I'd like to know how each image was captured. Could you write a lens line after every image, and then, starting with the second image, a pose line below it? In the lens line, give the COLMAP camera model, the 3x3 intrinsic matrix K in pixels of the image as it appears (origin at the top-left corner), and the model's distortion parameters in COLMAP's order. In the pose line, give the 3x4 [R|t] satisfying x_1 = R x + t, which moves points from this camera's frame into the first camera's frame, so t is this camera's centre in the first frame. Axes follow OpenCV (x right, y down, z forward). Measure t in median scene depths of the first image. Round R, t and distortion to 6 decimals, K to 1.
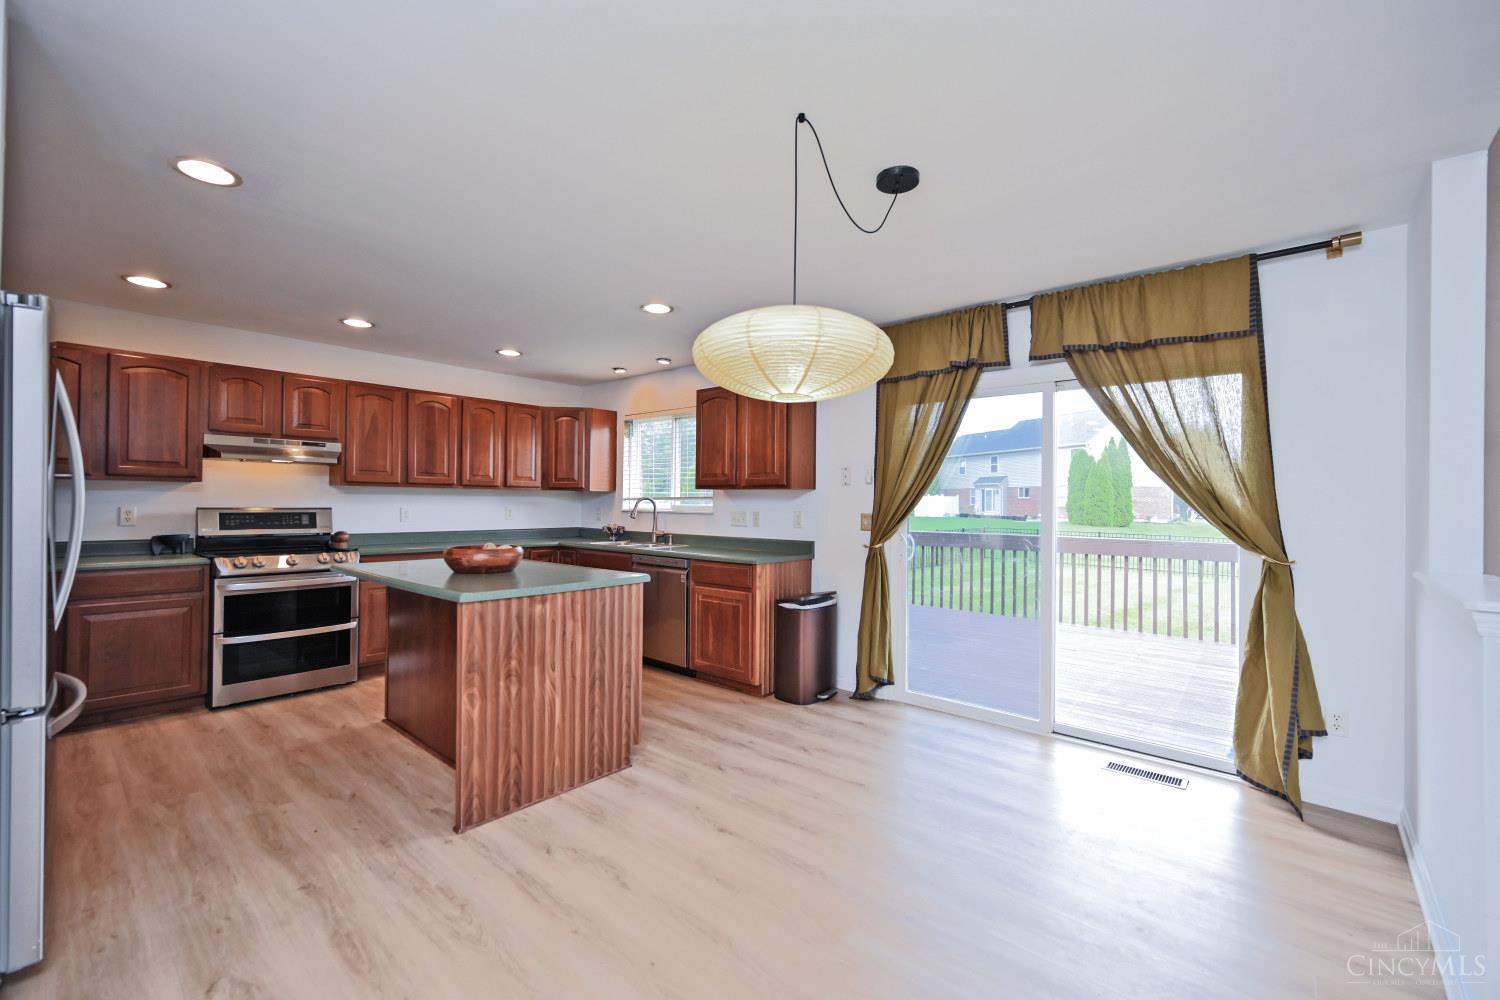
lens RADIAL K [[624.0, 0, 750.0], [0, 624.0, 500.0], [0, 0, 1]] dist [0.000919, 0.000047]
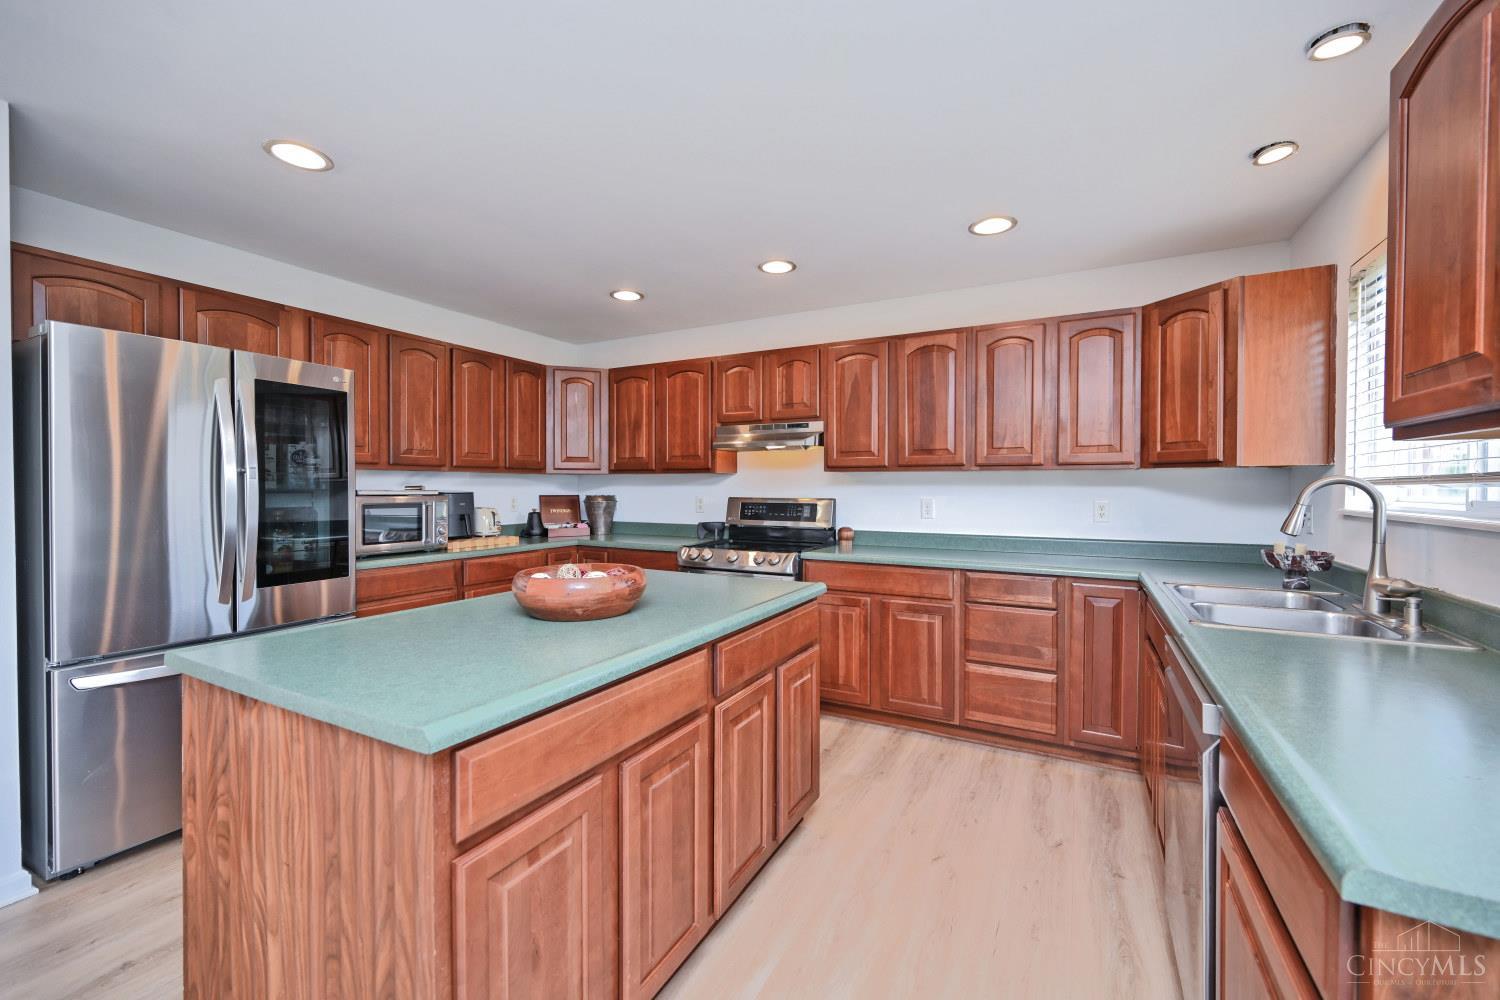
lens RADIAL K [[596.1, 0, 758.1], [0, 596.1, 495.9], [0, 0, 1]] dist [0.001115, 0.000066]
pose [[0.239402, 0.005355, -0.970906, 0.092017], [0.004483, 0.999968, 0.006621, 0.003175], [0.970910, -0.005938, 0.239371, 0.725828]]
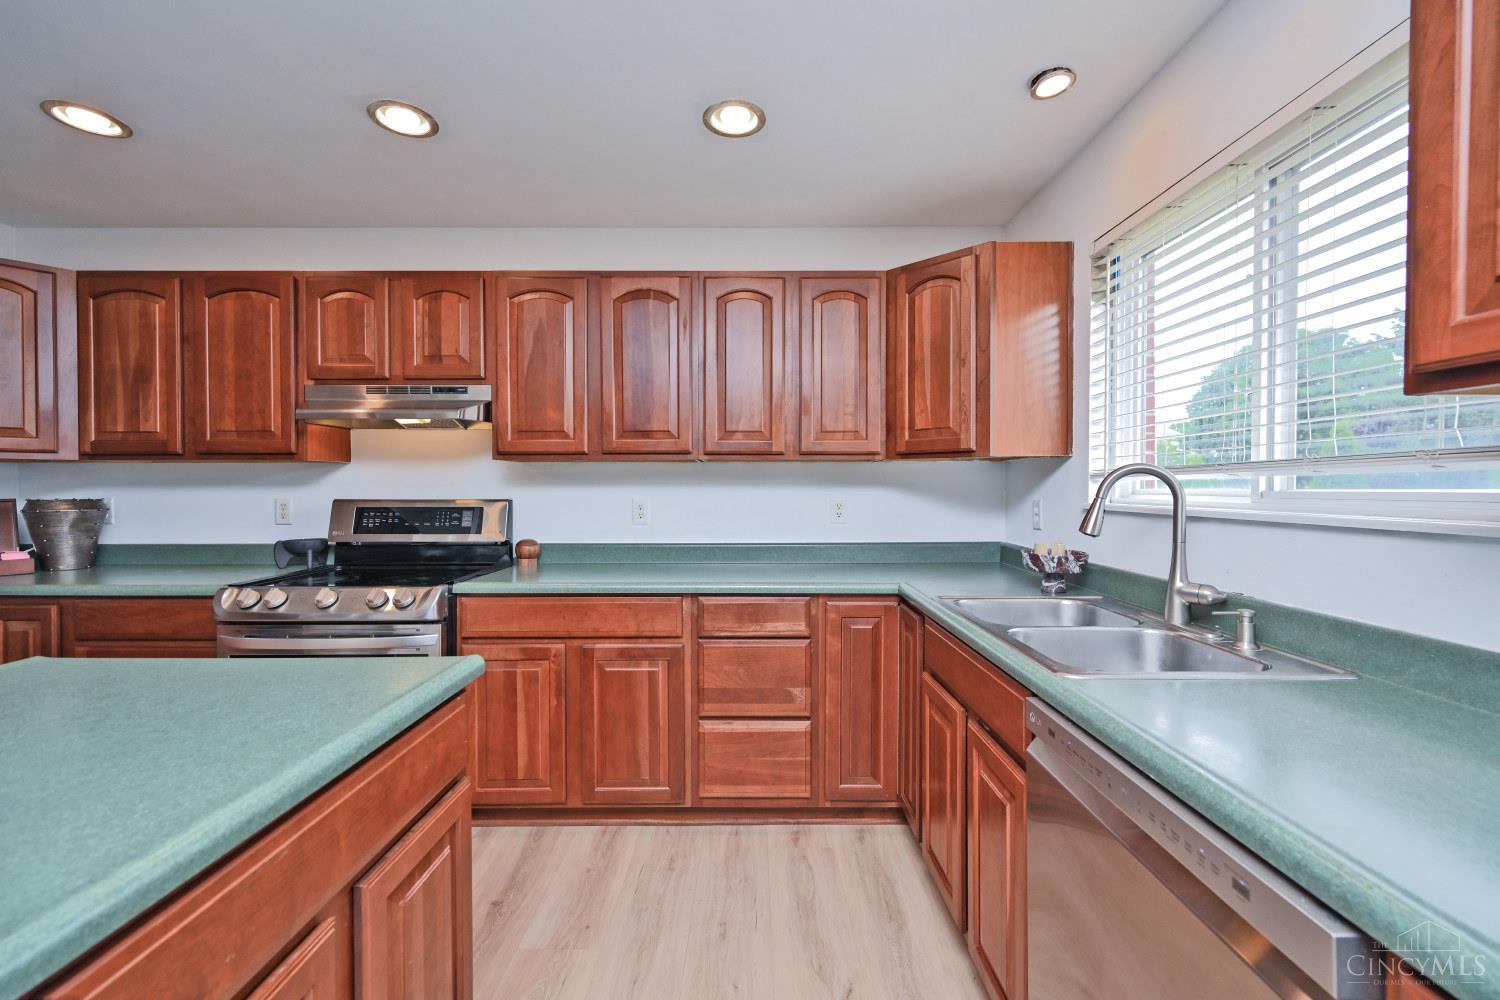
lens RADIAL K [[618.0, 0, 748.9], [0, 618.0, 493.2], [0, 0, 1]] dist [-0.001545, -0.000291]
pose [[0.663481, -0.003988, -0.748183, -0.086247], [0.011107, 0.999928, 0.004520, 0.006644], [0.748111, -0.011309, 0.663477, 0.803565]]
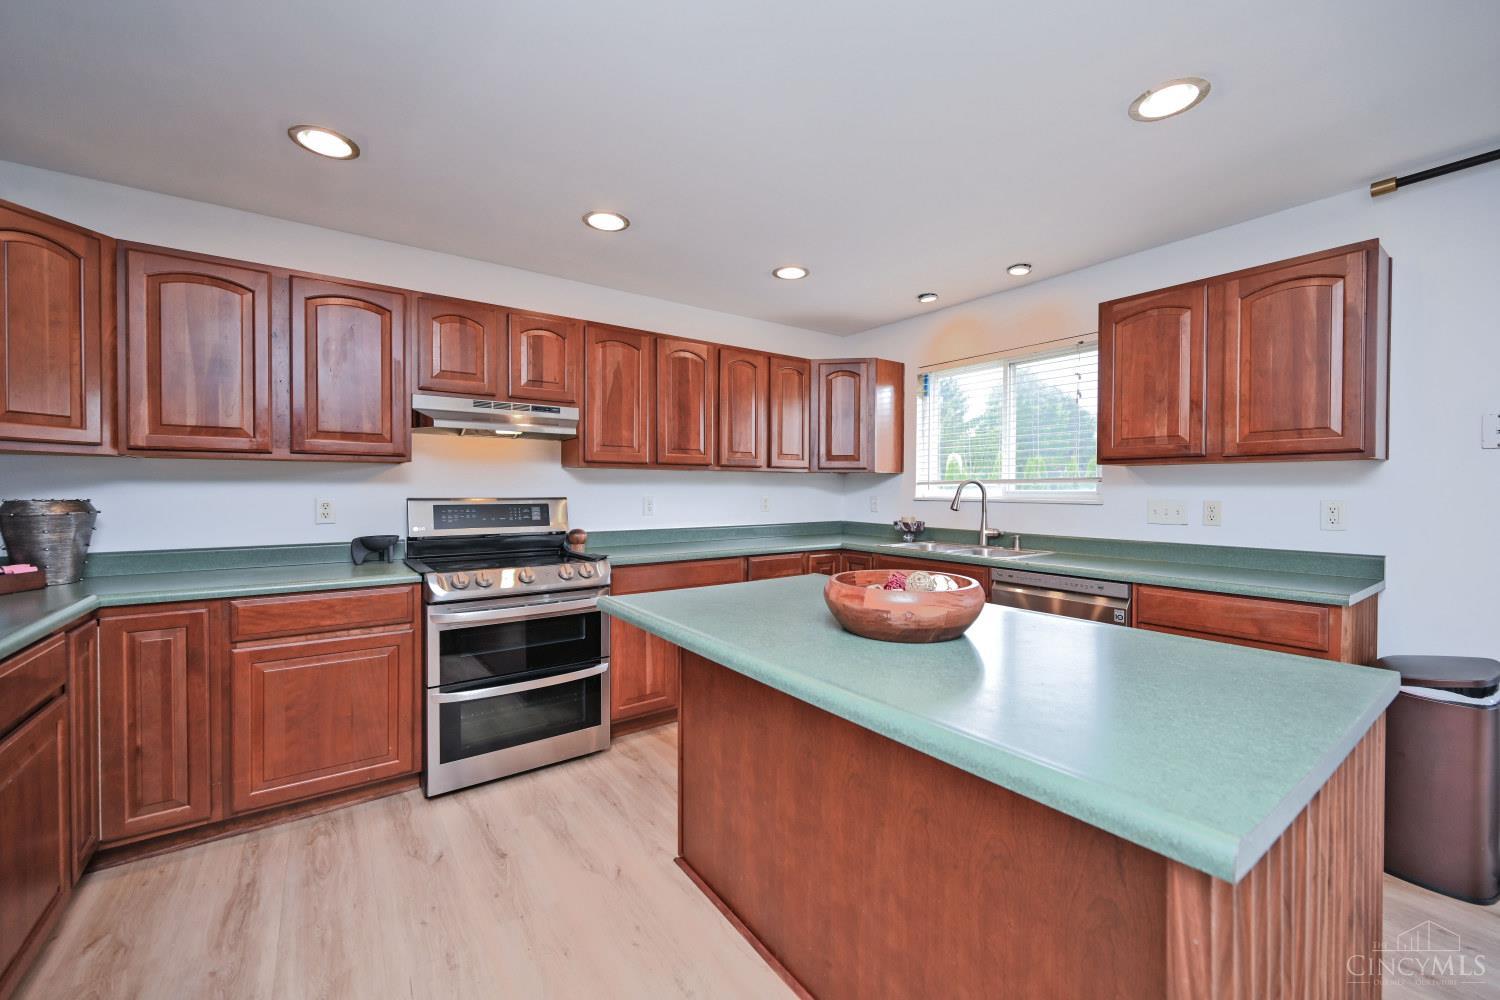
lens RADIAL K [[596.1, 0, 758.1], [0, 596.1, 495.9], [0, 0, 1]] dist [0.001115, 0.000066]
pose [[0.976698, -0.004707, -0.214568, -0.305621], [0.008006, 0.999863, 0.014510, 0.002375], [0.214470, -0.015890, 0.976601, 0.370816]]
